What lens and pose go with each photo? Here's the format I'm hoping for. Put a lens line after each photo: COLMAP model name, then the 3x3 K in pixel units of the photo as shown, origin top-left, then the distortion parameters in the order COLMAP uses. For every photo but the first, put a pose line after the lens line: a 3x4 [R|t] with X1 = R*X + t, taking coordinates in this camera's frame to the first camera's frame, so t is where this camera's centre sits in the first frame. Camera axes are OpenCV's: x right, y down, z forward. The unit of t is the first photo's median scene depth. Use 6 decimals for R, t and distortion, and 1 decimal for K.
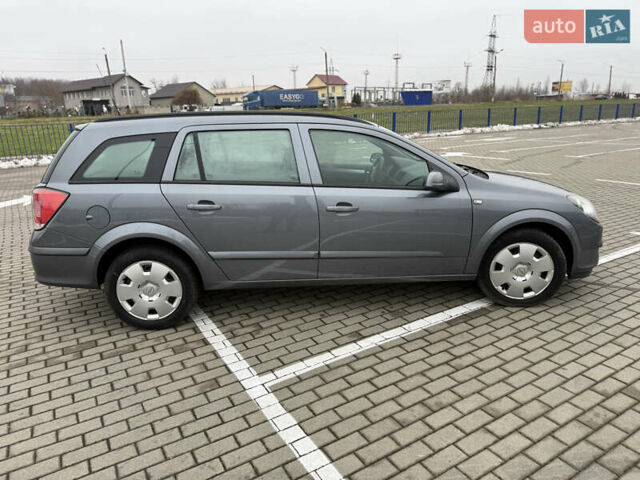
lens RADIAL K [[444.8, 0, 303.4], [0, 444.8, 239.8], [0, 0, 1]] dist [0.043684, -0.058749]
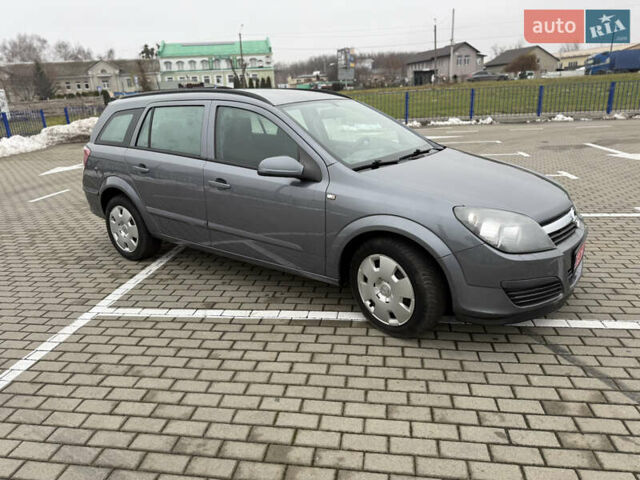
lens RADIAL K [[444.8, 0, 321.2], [0, 444.8, 233.2], [0, 0, 1]] dist [0.043684, -0.058749]
pose [[0.775099, 0.184632, -0.604262, 0.931900], [-0.153301, 0.982731, 0.103631, -0.103108], [0.612961, 0.012309, 0.790017, 0.322131]]
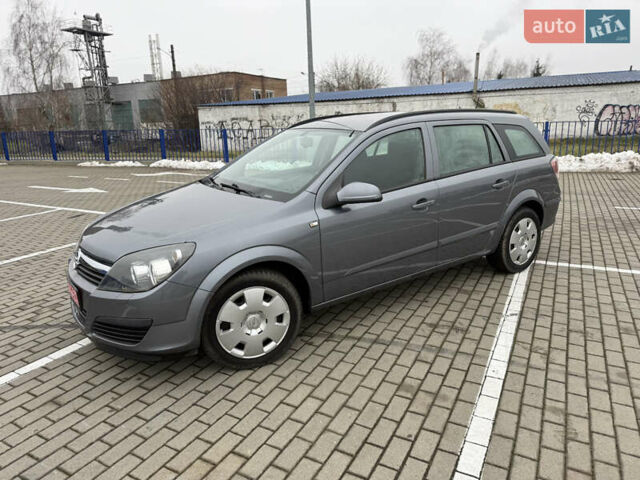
lens RADIAL K [[444.8, 0, 320.8], [0, 444.8, 241.5], [0, 0, 1]] dist [0.043684, -0.058749]
pose [[-0.851205, 0.182318, -0.492149, 0.799150], [-0.093281, 0.870239, 0.483718, -0.631797], [0.516477, 0.457651, -0.723745, 2.224359]]
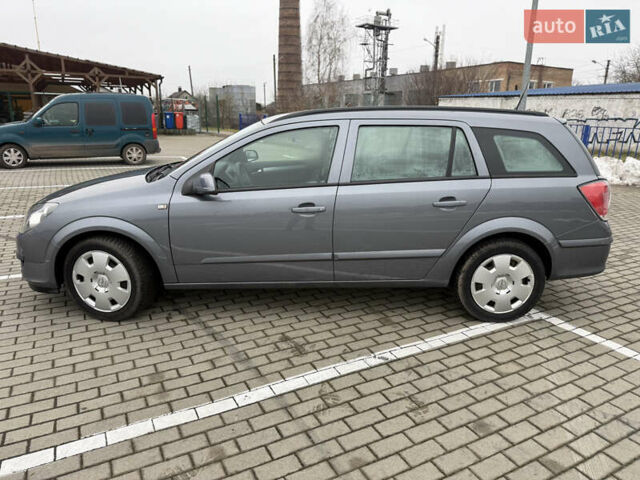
lens RADIAL K [[444.8, 0, 318.8], [0, 444.8, 240.8], [0, 0, 1]] dist [0.043684, -0.058749]
pose [[-0.999341, -0.003190, 0.036149, -0.005146], [0.016113, 0.853539, 0.520780, -0.663641], [-0.032515, 0.521019, -0.852925, 2.403604]]
